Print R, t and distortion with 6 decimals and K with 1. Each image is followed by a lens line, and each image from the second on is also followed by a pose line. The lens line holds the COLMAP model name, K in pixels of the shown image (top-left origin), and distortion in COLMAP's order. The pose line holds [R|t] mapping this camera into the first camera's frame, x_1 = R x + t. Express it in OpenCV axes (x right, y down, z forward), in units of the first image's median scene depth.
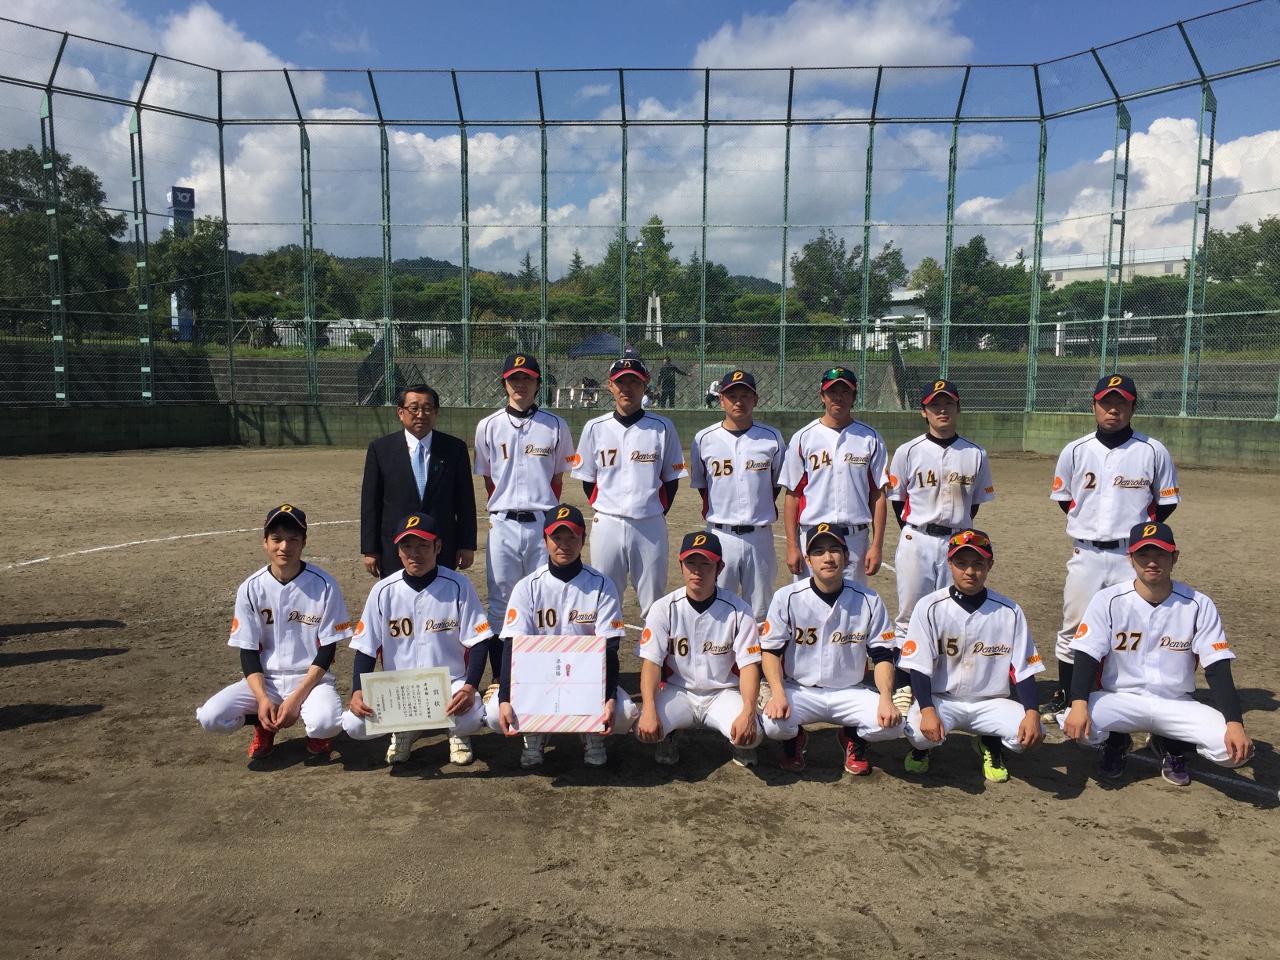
lens RADIAL K [[1087.0, 0, 638.2], [0, 1087.0, 480.6], [0, 0, 1]] dist [0.075760, -0.102899]
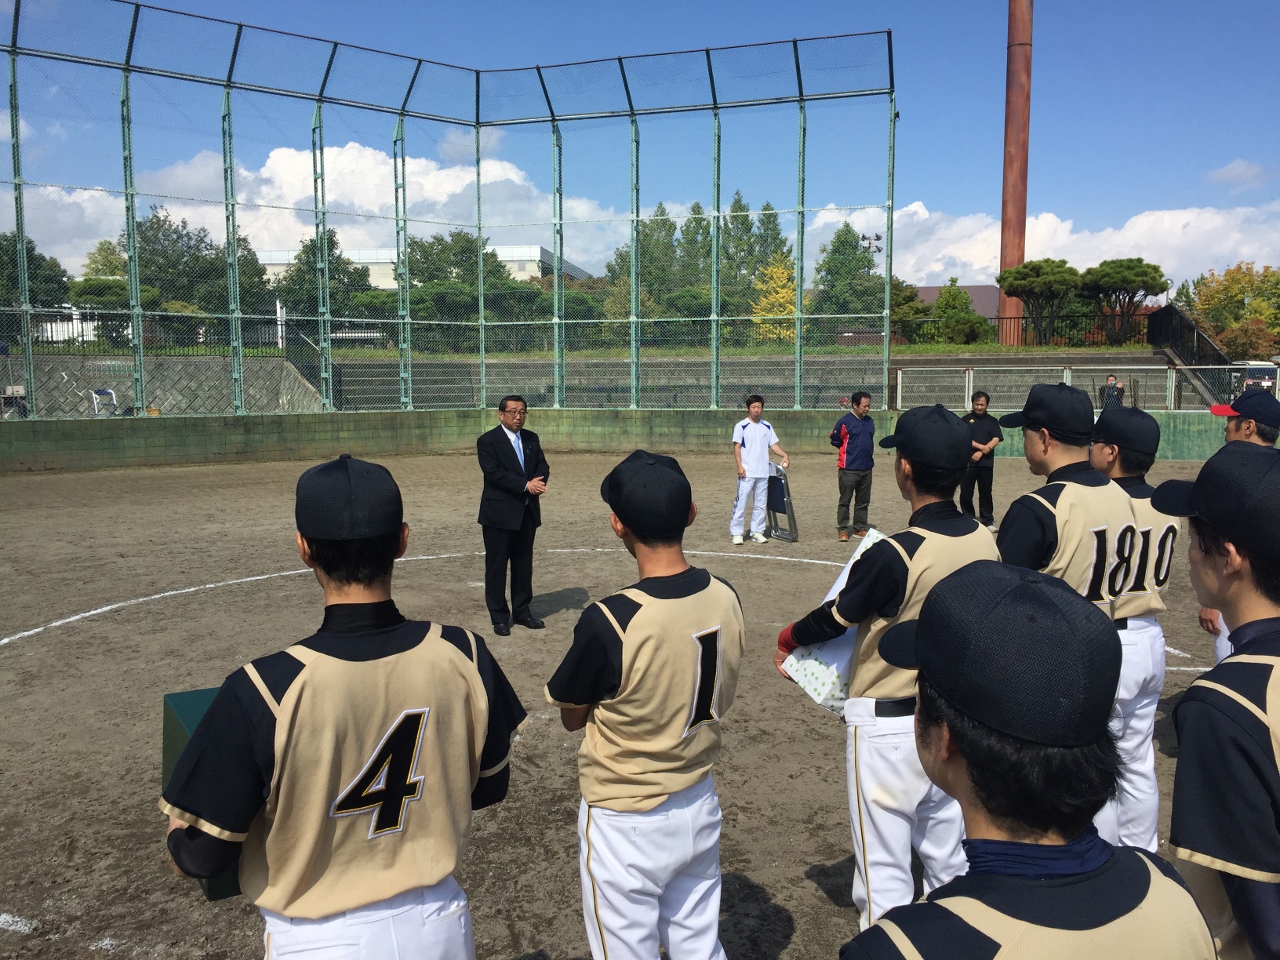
lens RADIAL K [[1087.0, 0, 646.9], [0, 1087.0, 482.0], [0, 0, 1]] dist [0.075760, -0.102899]
pose [[0.740958, -0.077343, 0.667082, -0.226134], [0.072324, 0.996759, 0.035234, -0.018862], [-0.667645, 0.022139, 0.744150, 0.135814]]
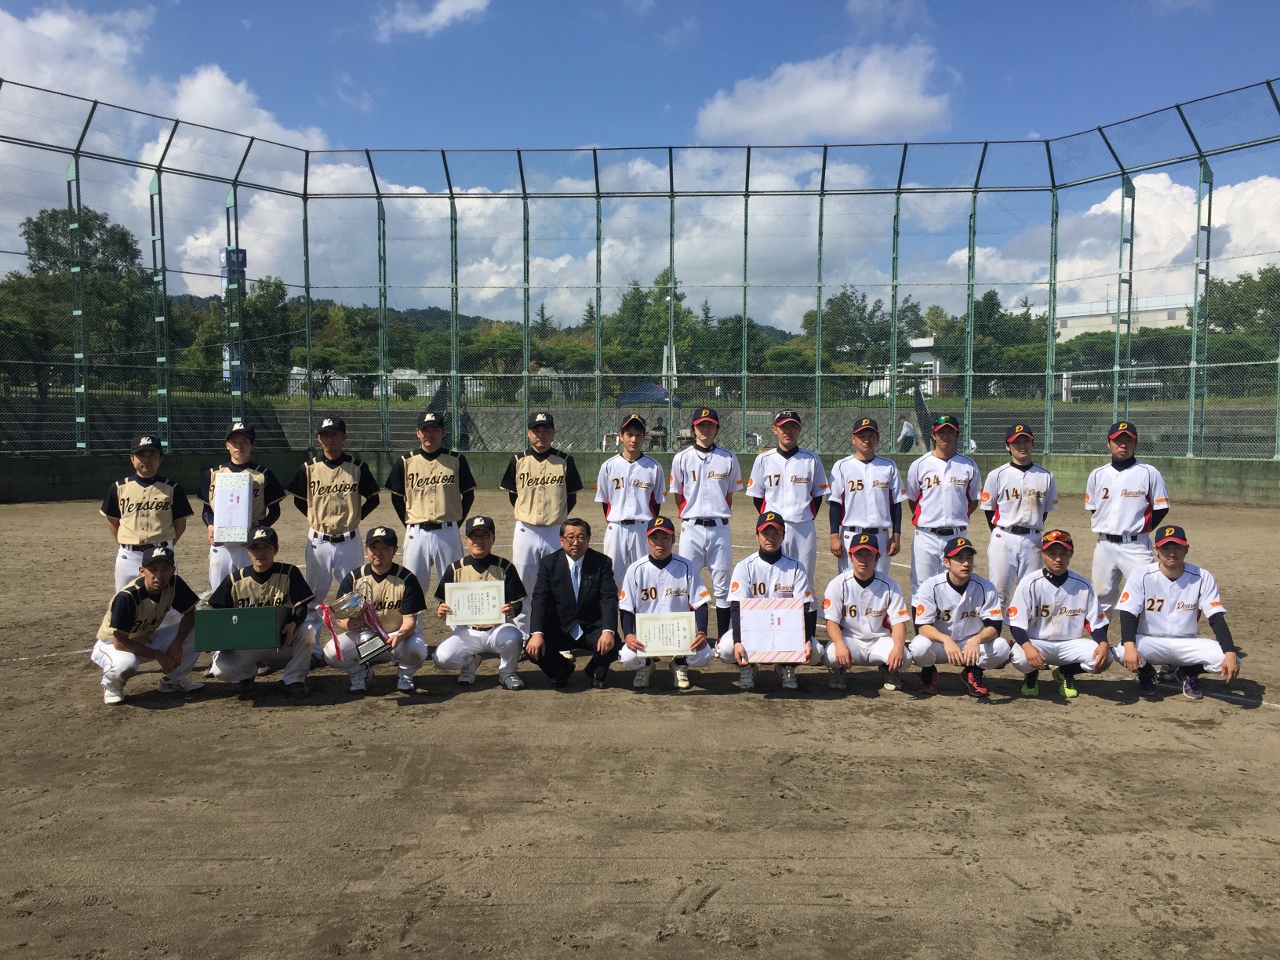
lens RADIAL K [[1087.0, 0, 638.1], [0, 1087.0, 475.7], [0, 0, 1]] dist [0.075760, -0.102899]
pose [[0.999972, -0.004838, -0.005704, -0.042580], [0.004563, 0.998872, -0.047266, 0.008165], [0.005926, 0.047239, 0.998866, -0.085466]]
